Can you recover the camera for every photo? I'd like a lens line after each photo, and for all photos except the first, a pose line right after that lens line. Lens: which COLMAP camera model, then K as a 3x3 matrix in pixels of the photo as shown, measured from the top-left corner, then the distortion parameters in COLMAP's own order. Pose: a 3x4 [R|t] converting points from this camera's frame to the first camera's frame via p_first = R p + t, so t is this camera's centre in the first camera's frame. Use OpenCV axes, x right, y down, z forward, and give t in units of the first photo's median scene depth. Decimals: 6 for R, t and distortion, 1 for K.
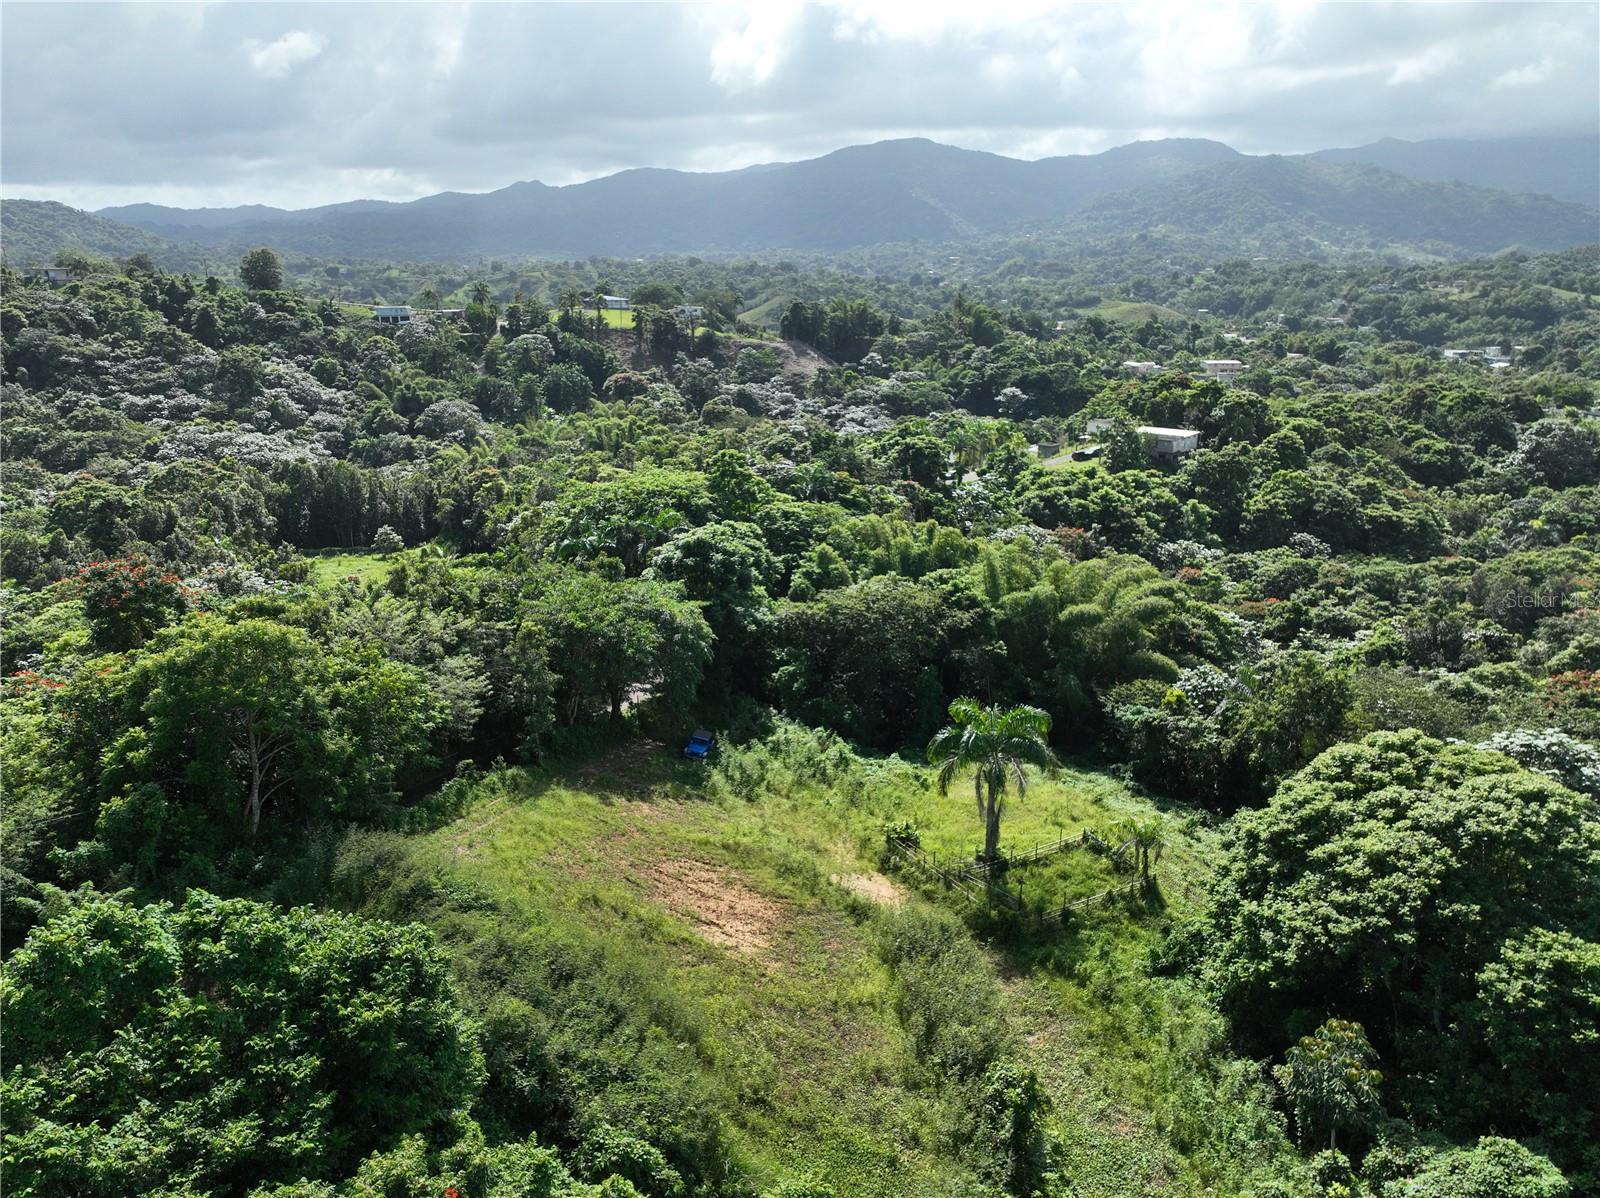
lens RADIAL K [[1135.5, 0, 800.1], [0, 1135.5, 599.0], [0, 0, 1]] dist [-0.005800, 0.026772]
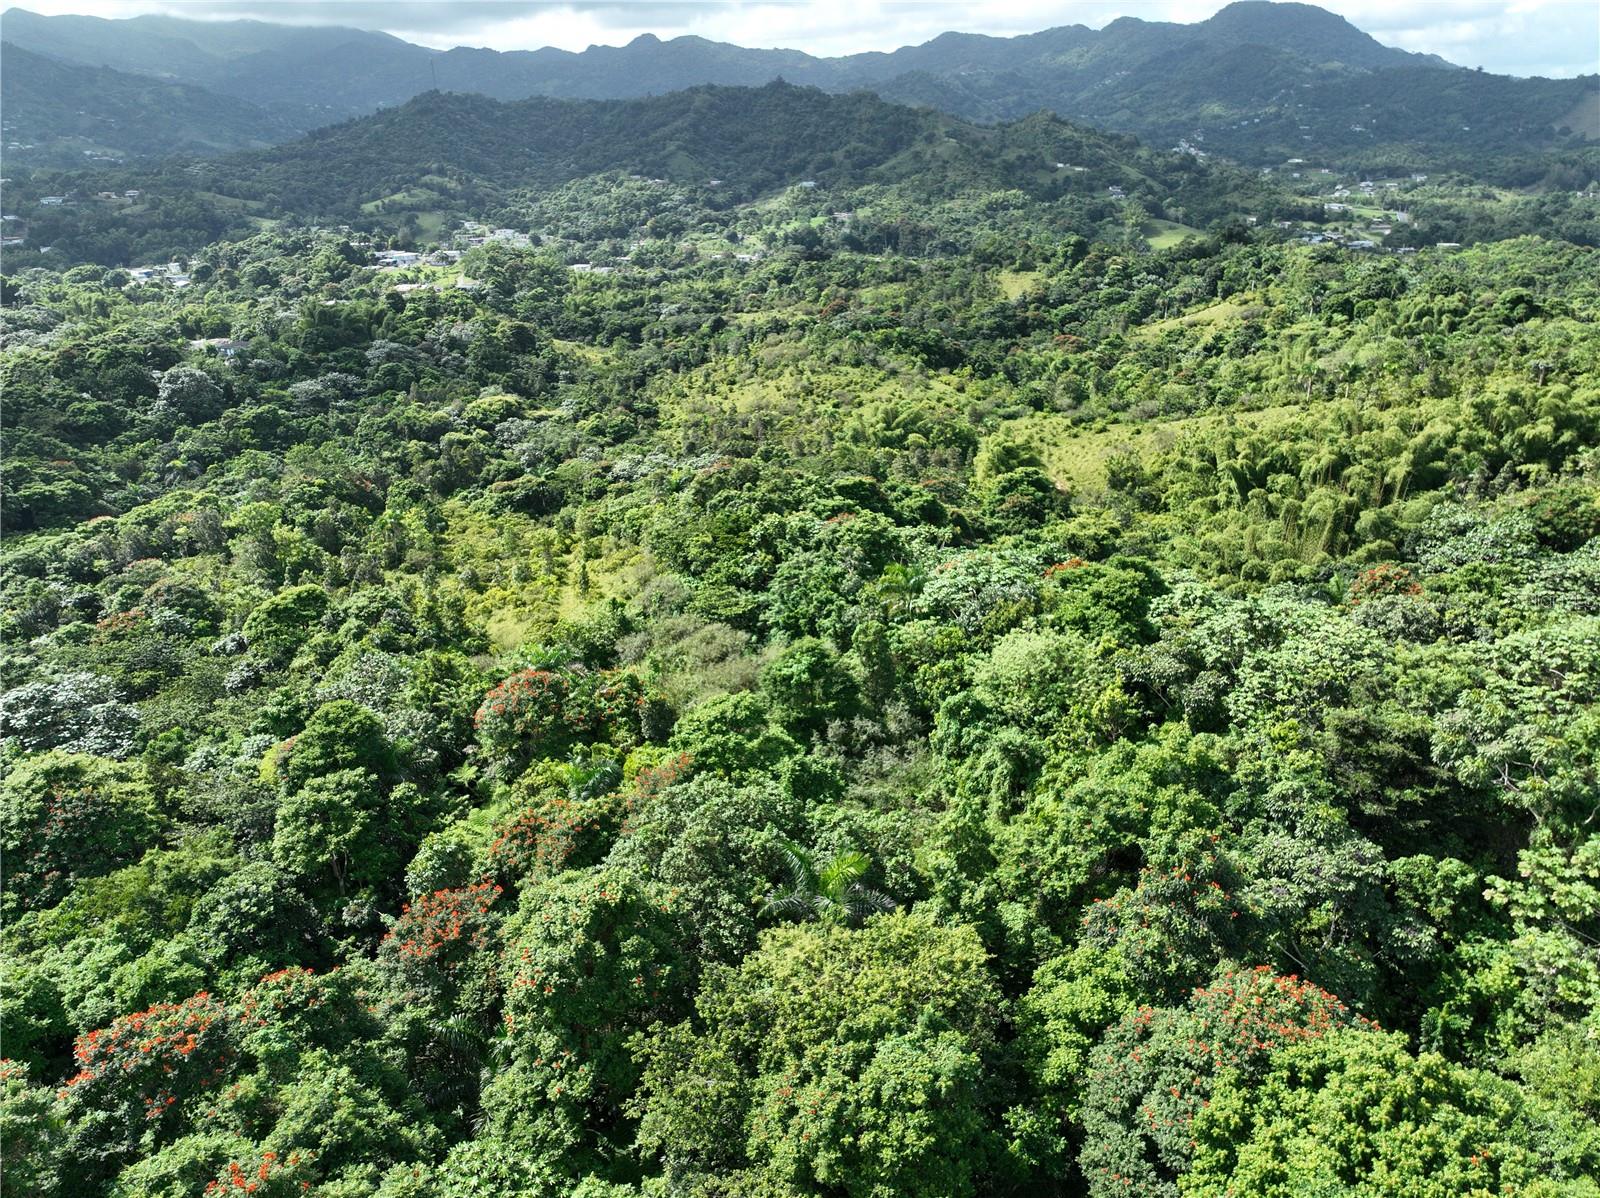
lens RADIAL K [[1135.5, 0, 800.5], [0, 1135.5, 599.6], [0, 0, 1]] dist [-0.005800, 0.026772]
pose [[0.548694, -0.329788, 0.768228, 0.003630], [0.255815, 0.941062, 0.221271, -0.019685], [-0.795923, 0.075114, 0.600720, -0.229183]]
